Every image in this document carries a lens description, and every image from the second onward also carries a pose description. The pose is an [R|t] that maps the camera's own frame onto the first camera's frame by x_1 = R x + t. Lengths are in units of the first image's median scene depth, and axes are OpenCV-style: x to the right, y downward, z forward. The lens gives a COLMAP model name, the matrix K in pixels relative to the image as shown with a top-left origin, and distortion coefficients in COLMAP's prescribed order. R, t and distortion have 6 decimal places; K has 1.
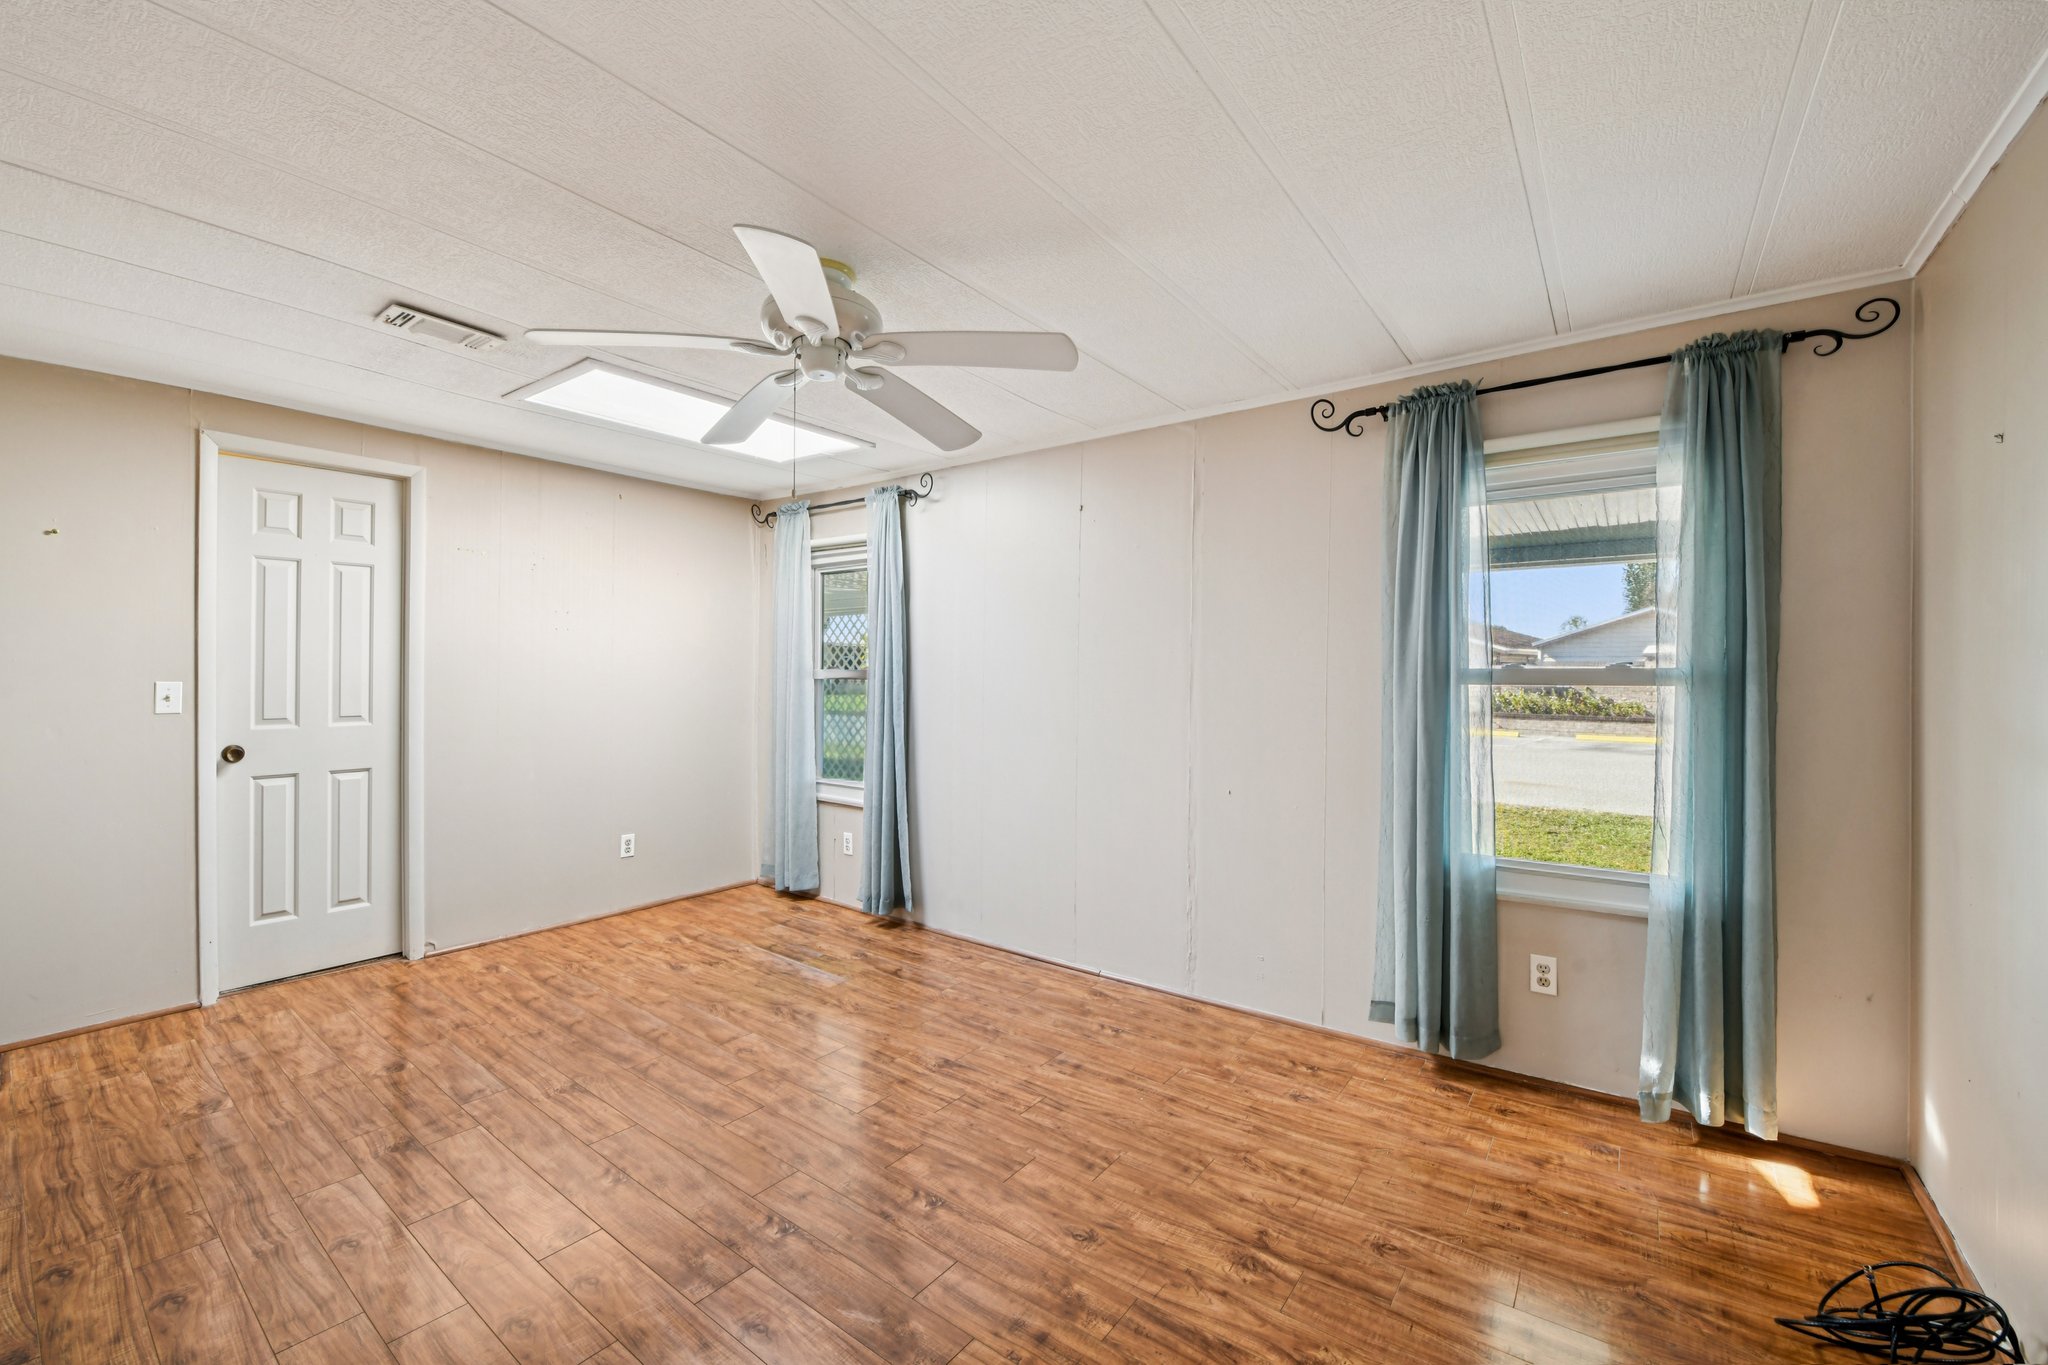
lens RADIAL K [[819.5, 0, 1021.5], [0, 819.5, 663.8], [0, 0, 1]] dist [-0.016205, -0.000510]
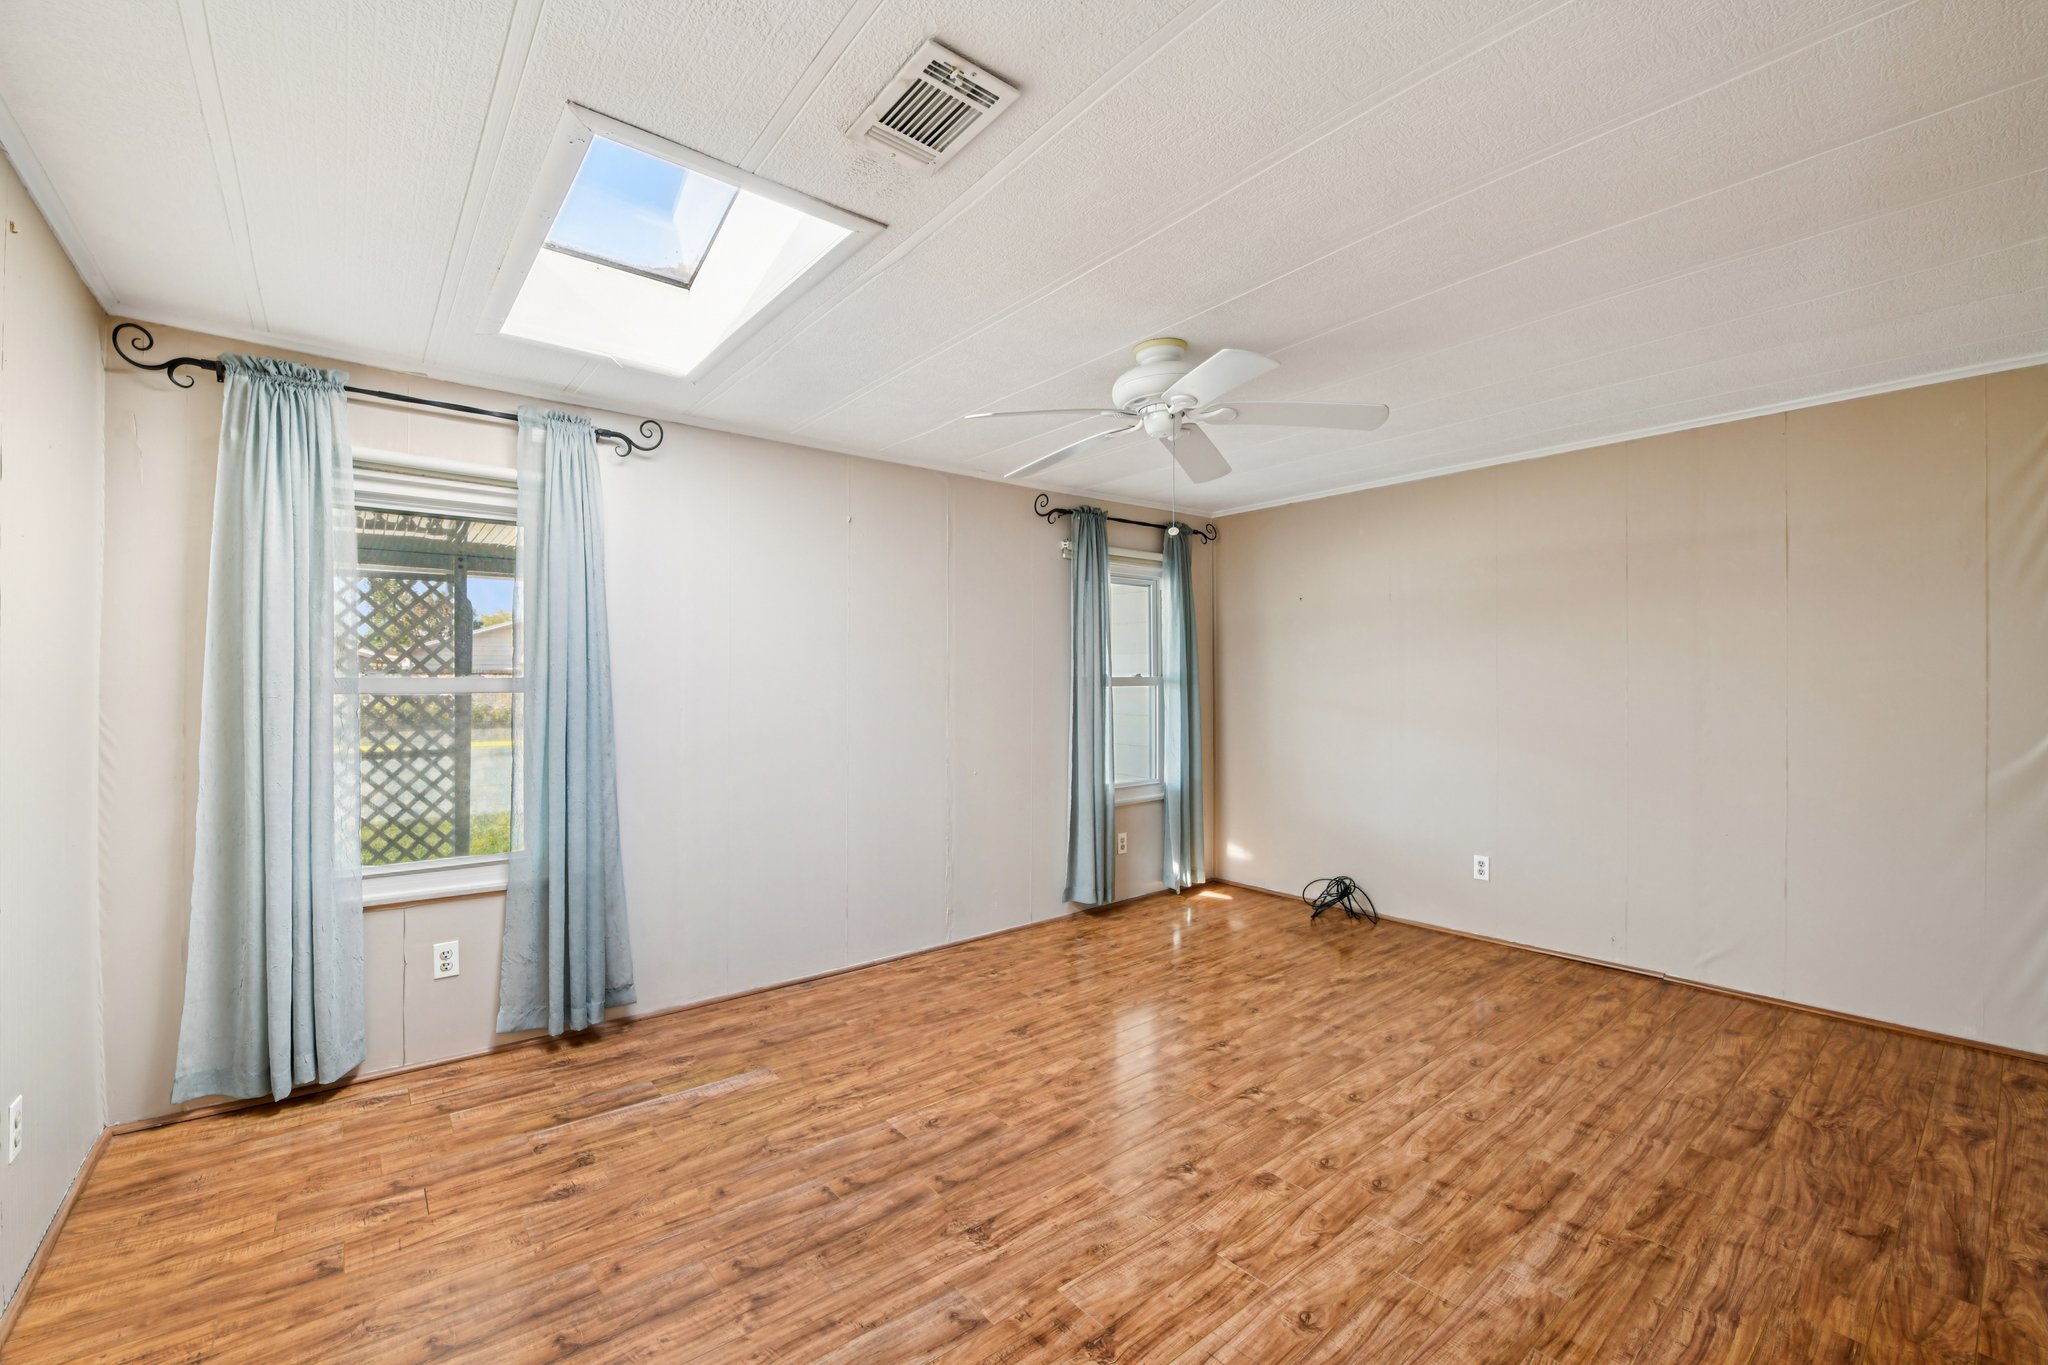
lens RADIAL K [[836.5, 0, 1020.5], [0, 836.5, 681.5], [0, 0, 1]] dist [-0.014899, 0.000188]
pose [[0.253258, -0.000275, 0.967399, -1.077224], [-0.003139, 0.999994, 0.001106, 0.012653], [-0.967394, -0.003317, 0.253256, 0.645459]]
